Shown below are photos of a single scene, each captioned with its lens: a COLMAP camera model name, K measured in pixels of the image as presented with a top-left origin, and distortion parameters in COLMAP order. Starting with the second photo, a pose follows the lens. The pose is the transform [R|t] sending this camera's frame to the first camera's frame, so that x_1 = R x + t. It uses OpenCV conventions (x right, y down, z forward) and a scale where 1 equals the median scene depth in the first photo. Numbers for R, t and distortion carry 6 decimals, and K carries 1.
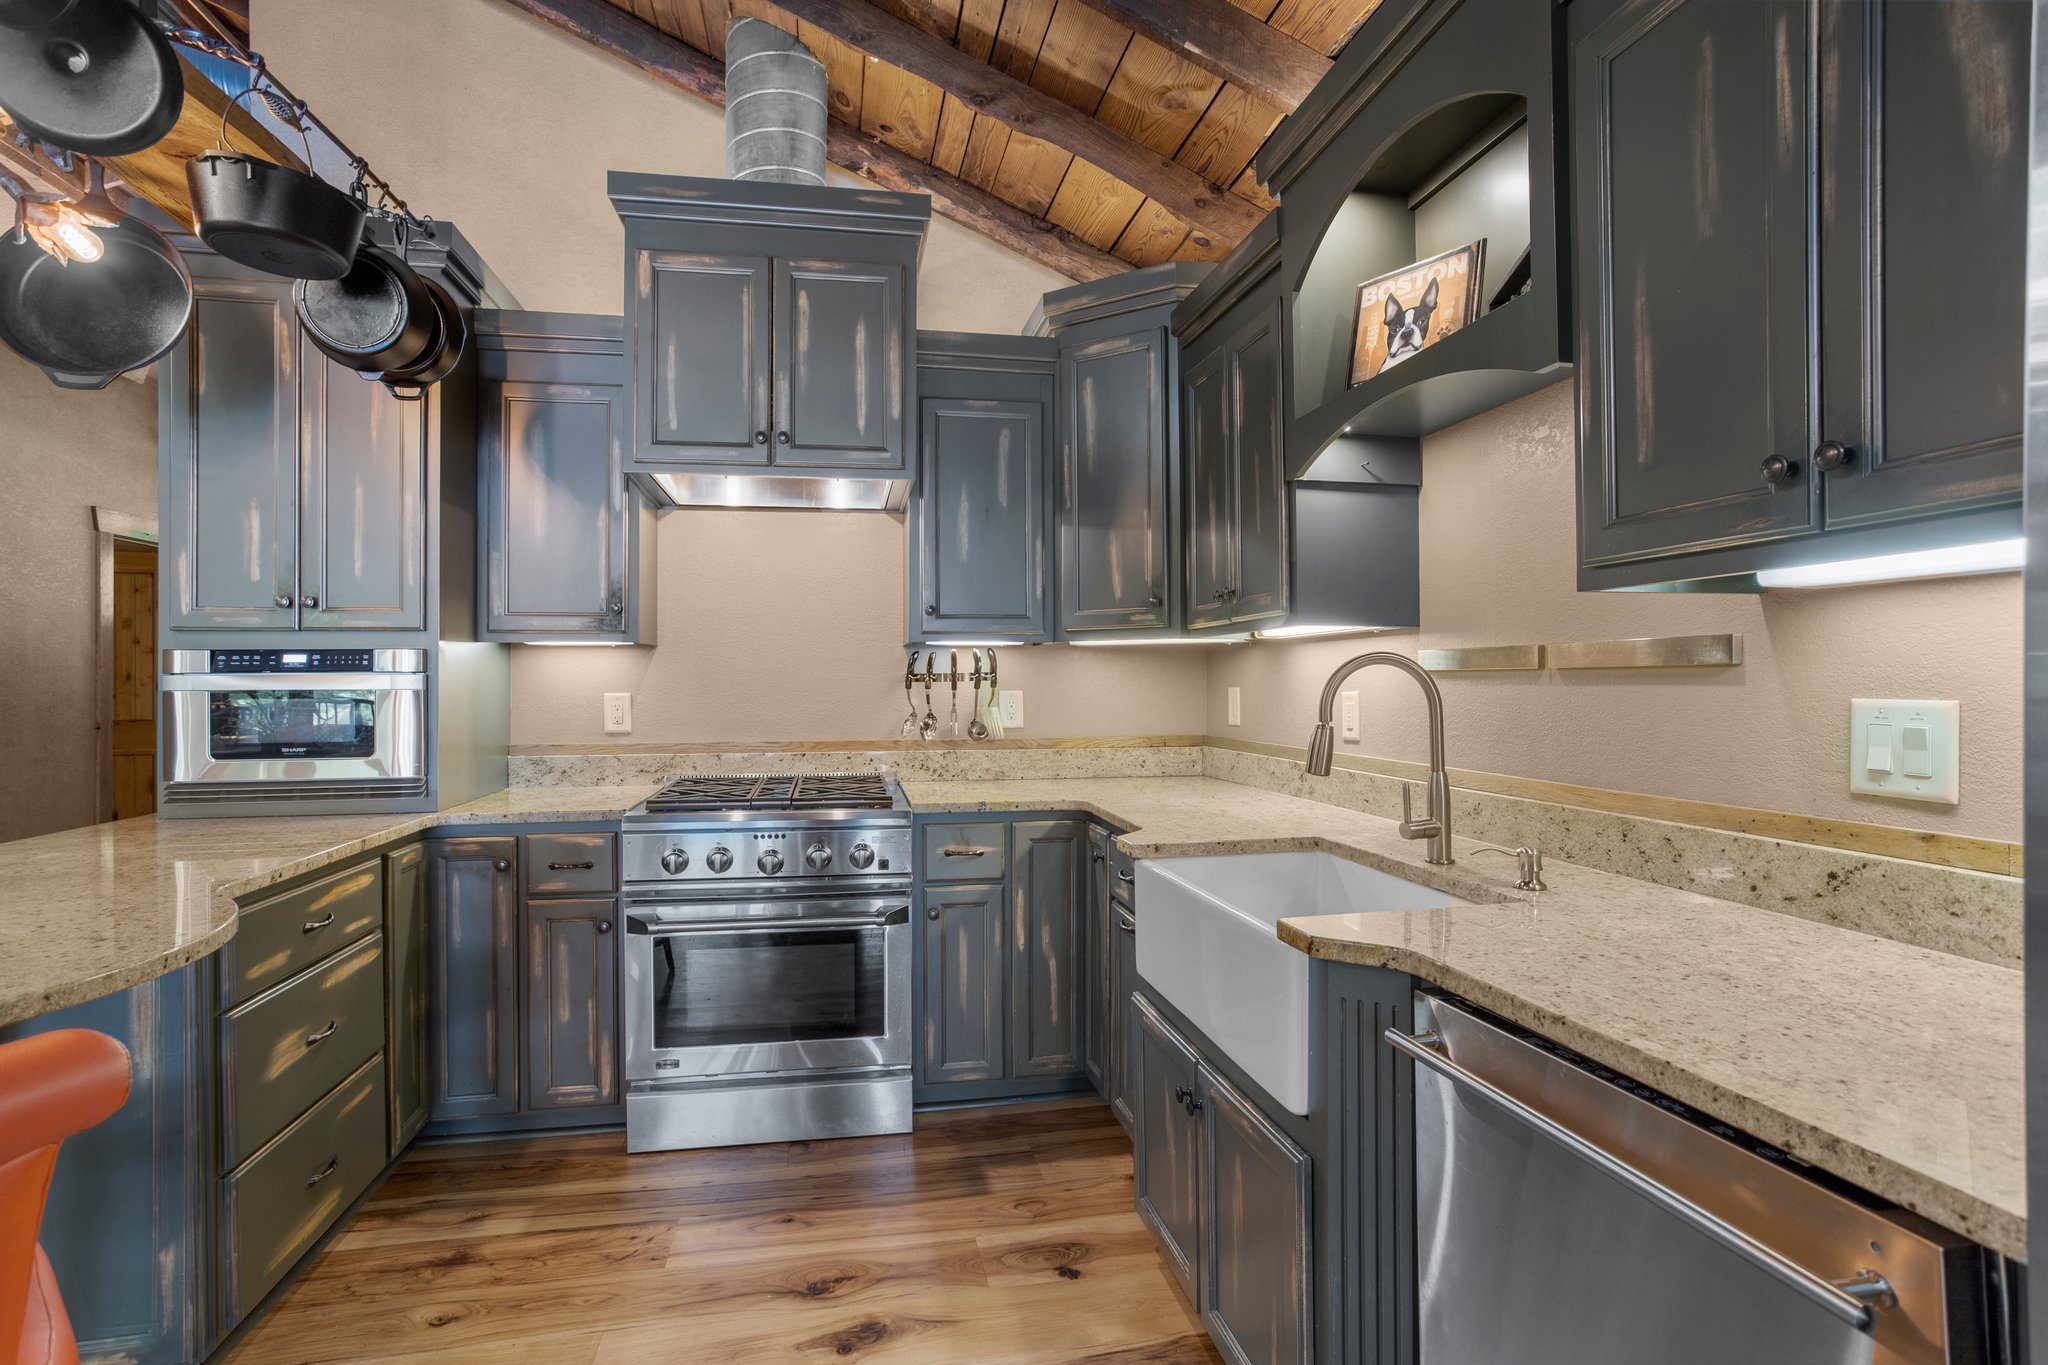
lens RADIAL K [[1001.1, 0, 1012.5], [0, 1001.1, 673.6], [0, 0, 1]] dist [-0.036830, 0.021528]
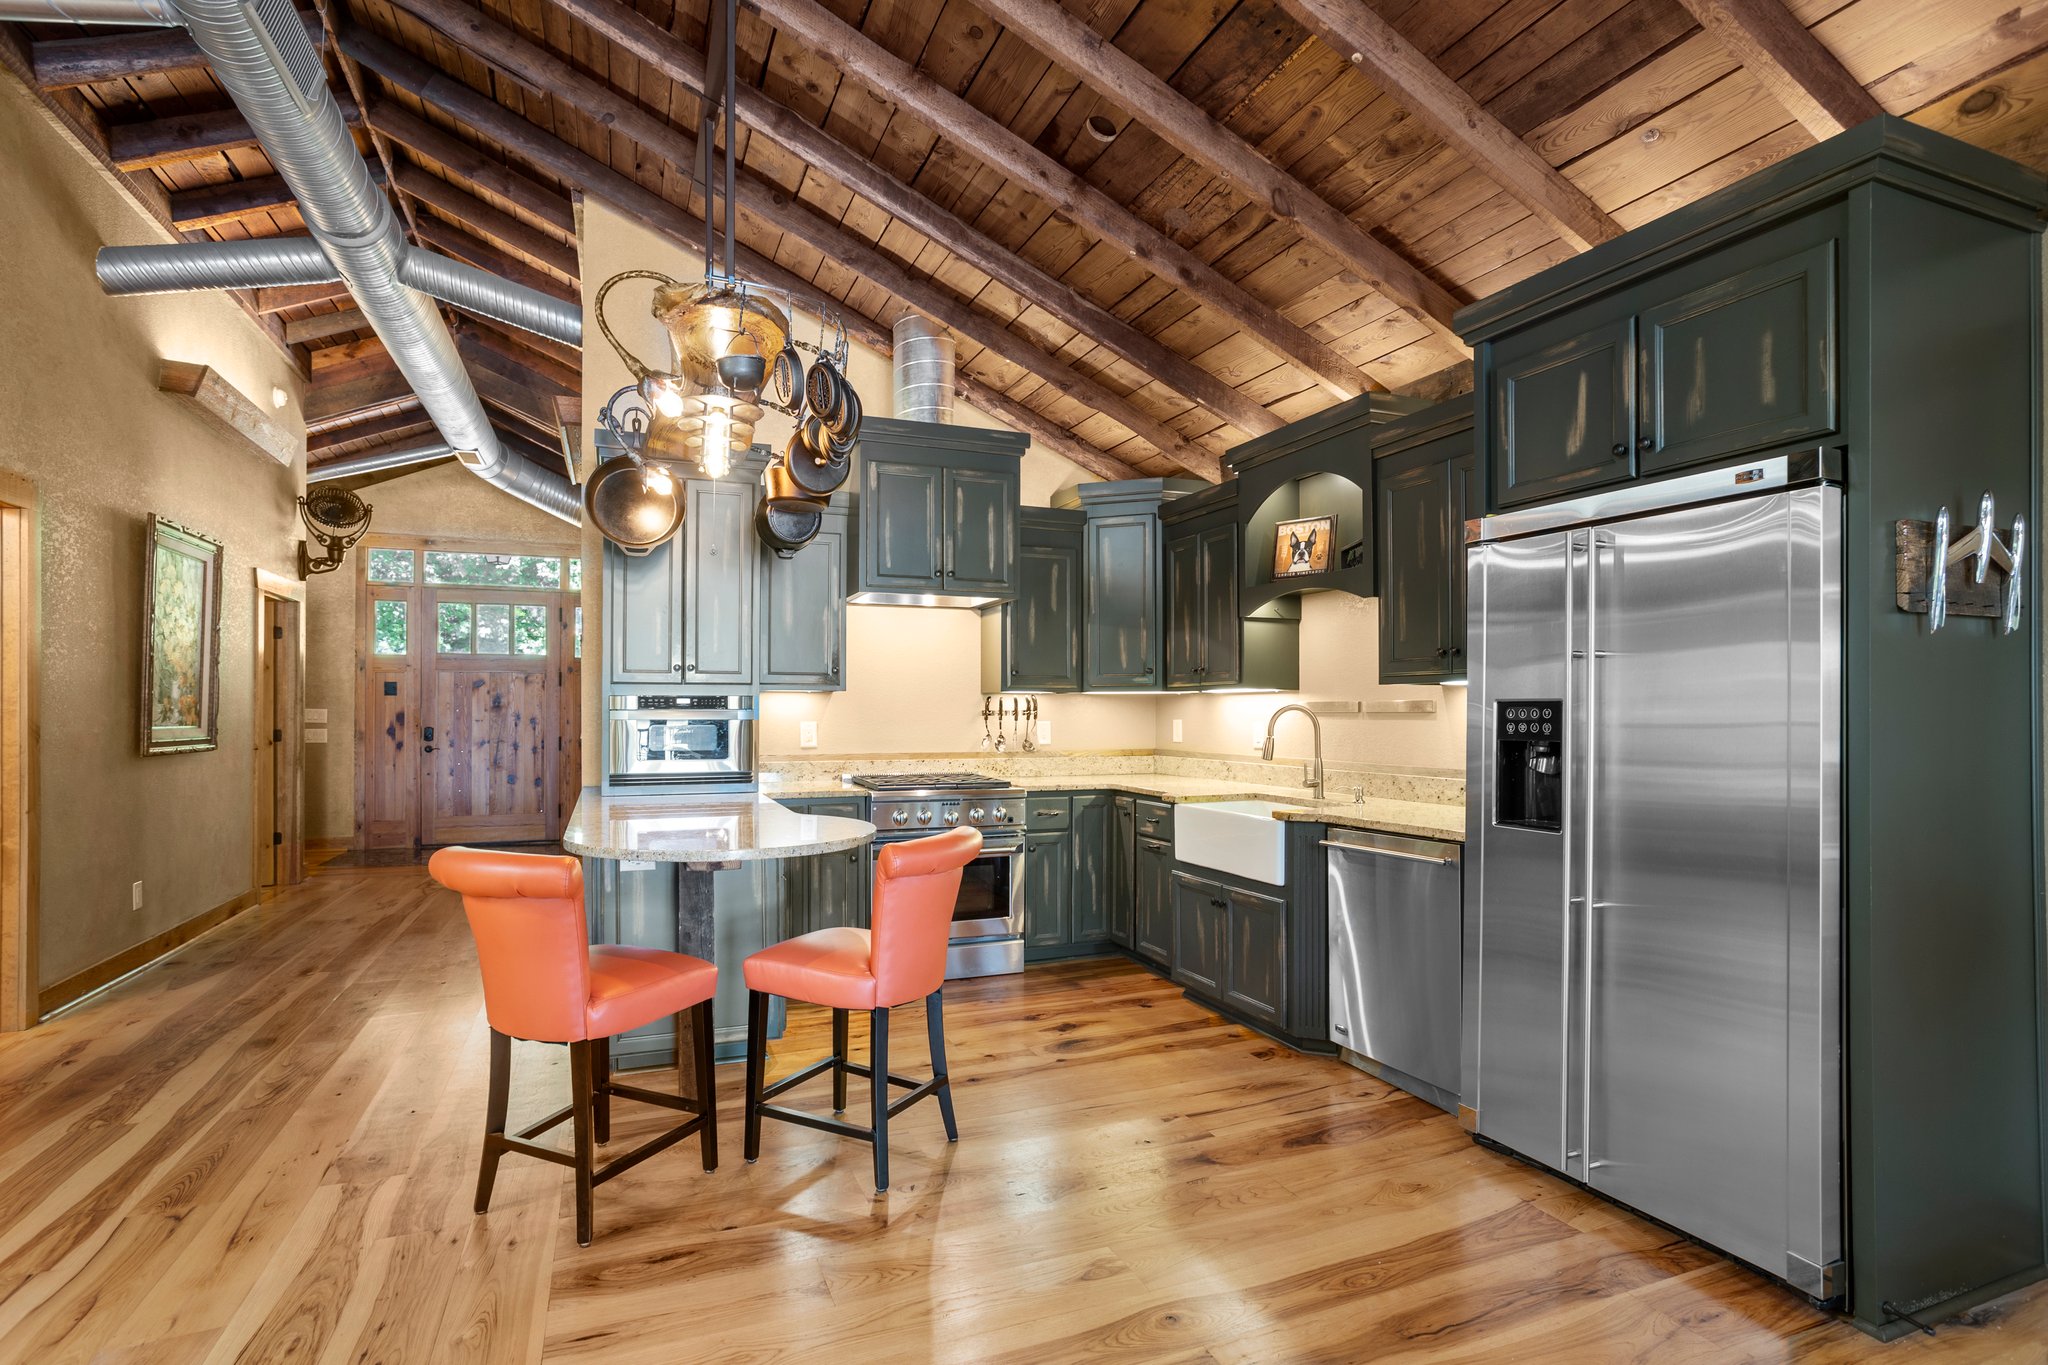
lens RADIAL K [[1001.1, 0, 1021.0], [0, 1001.1, 708.7], [0, 0, 1]] dist [-0.036830, 0.021528]
pose [[0.978929, 0.005145, 0.204135, -0.470107], [-0.006301, 0.999968, 0.005014, -0.013947], [-0.204103, -0.006195, 0.978930, -0.729113]]
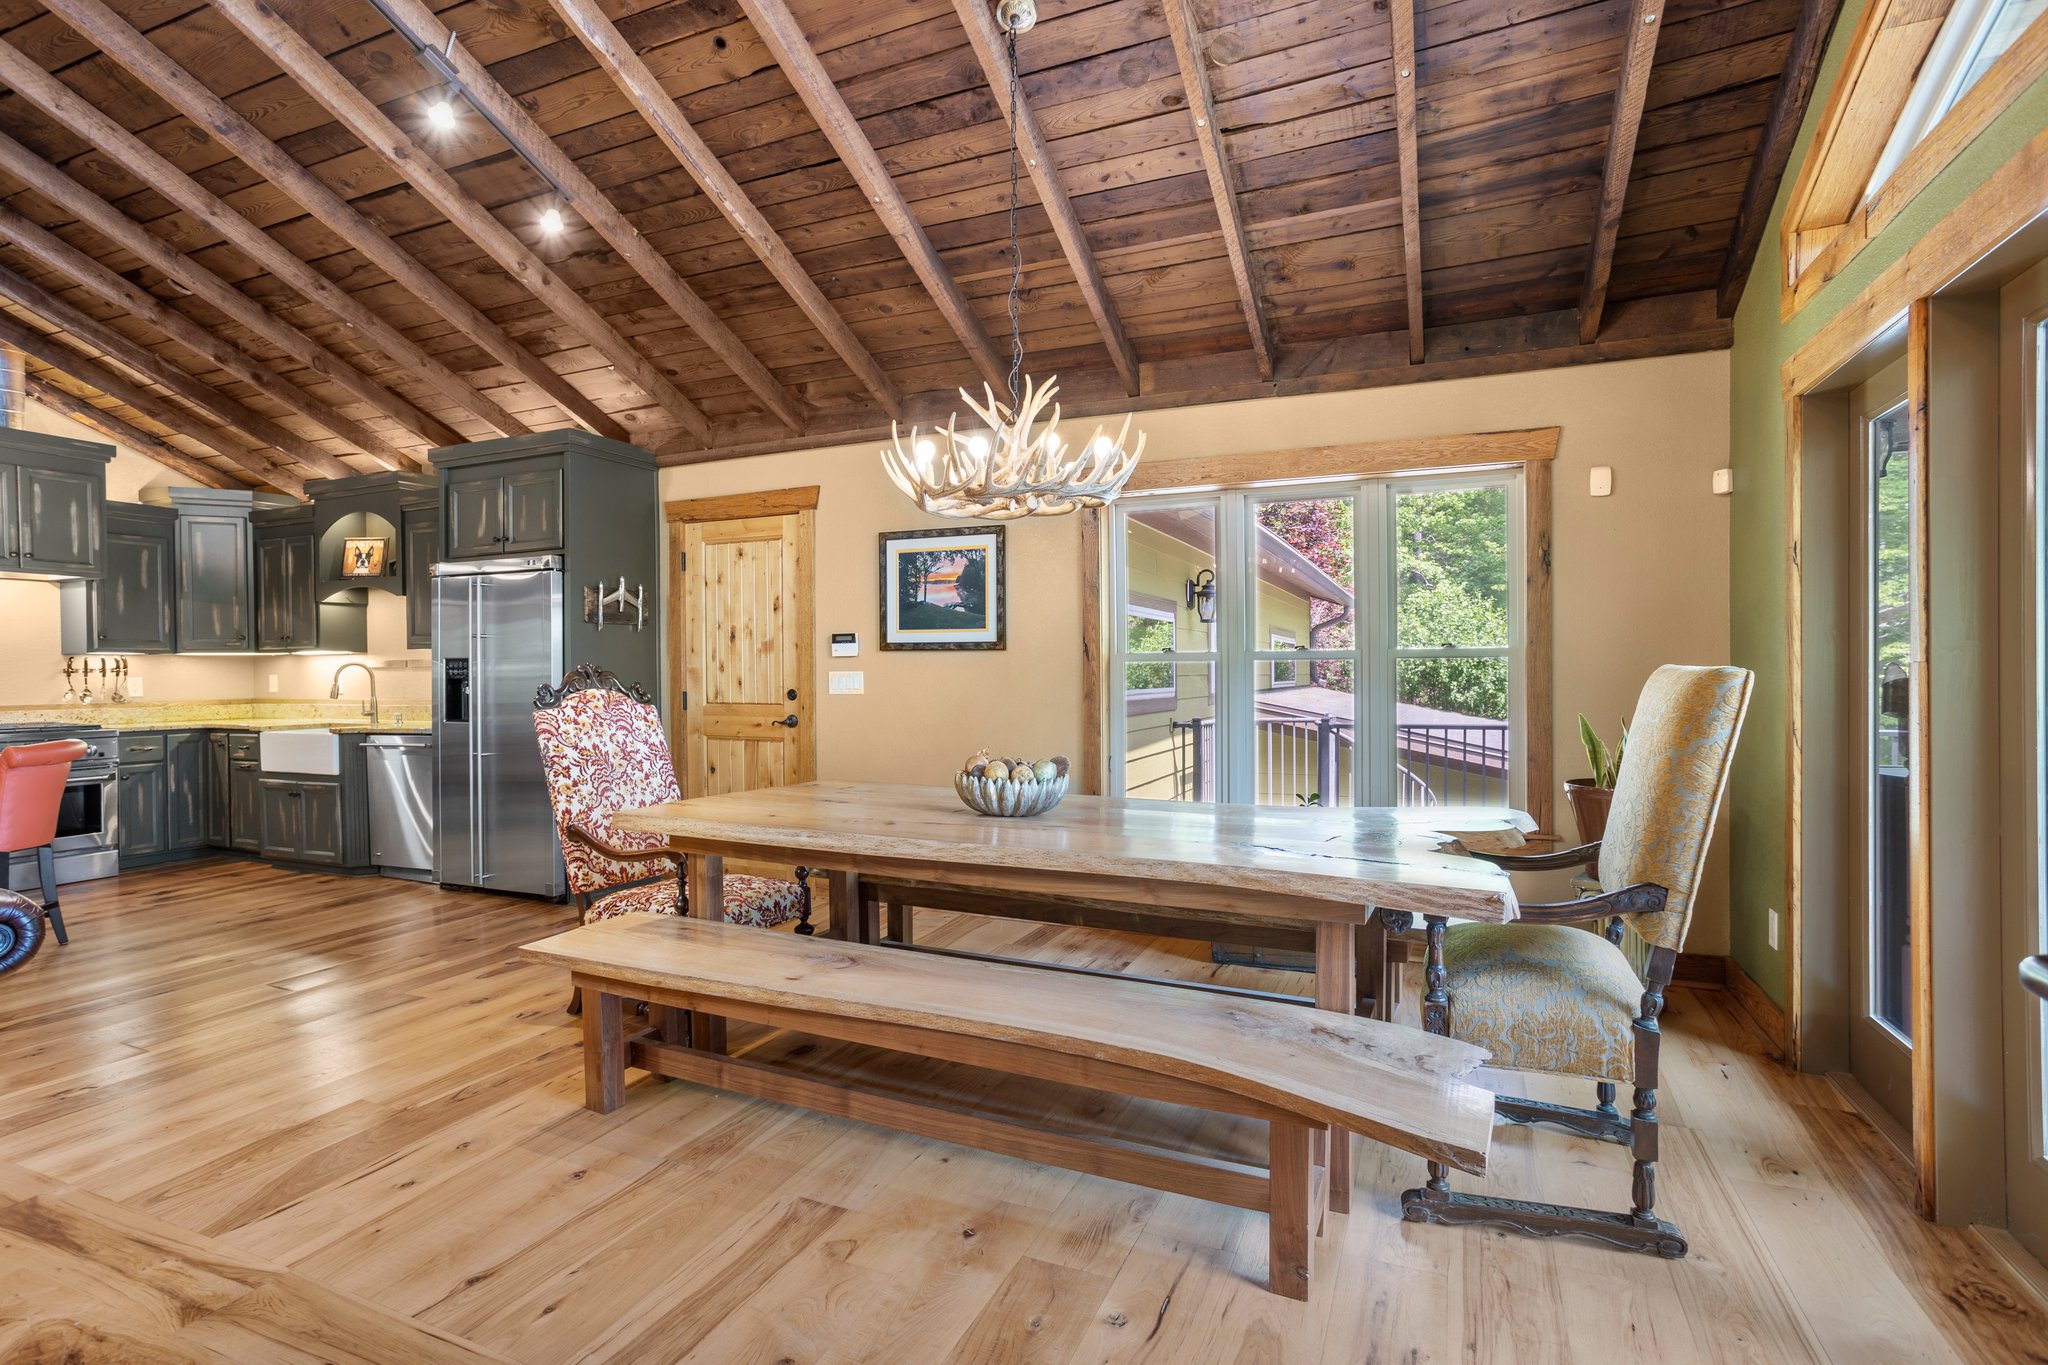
lens RADIAL K [[1001.1, 0, 1029.0], [0, 1001.1, 681.5], [0, 0, 1]] dist [-0.036830, 0.021528]
pose [[0.565004, -0.010278, 0.825024, -0.764796], [0.000436, 0.999926, 0.012158, 0.003178], [-0.825088, -0.006510, 0.564967, -1.925319]]
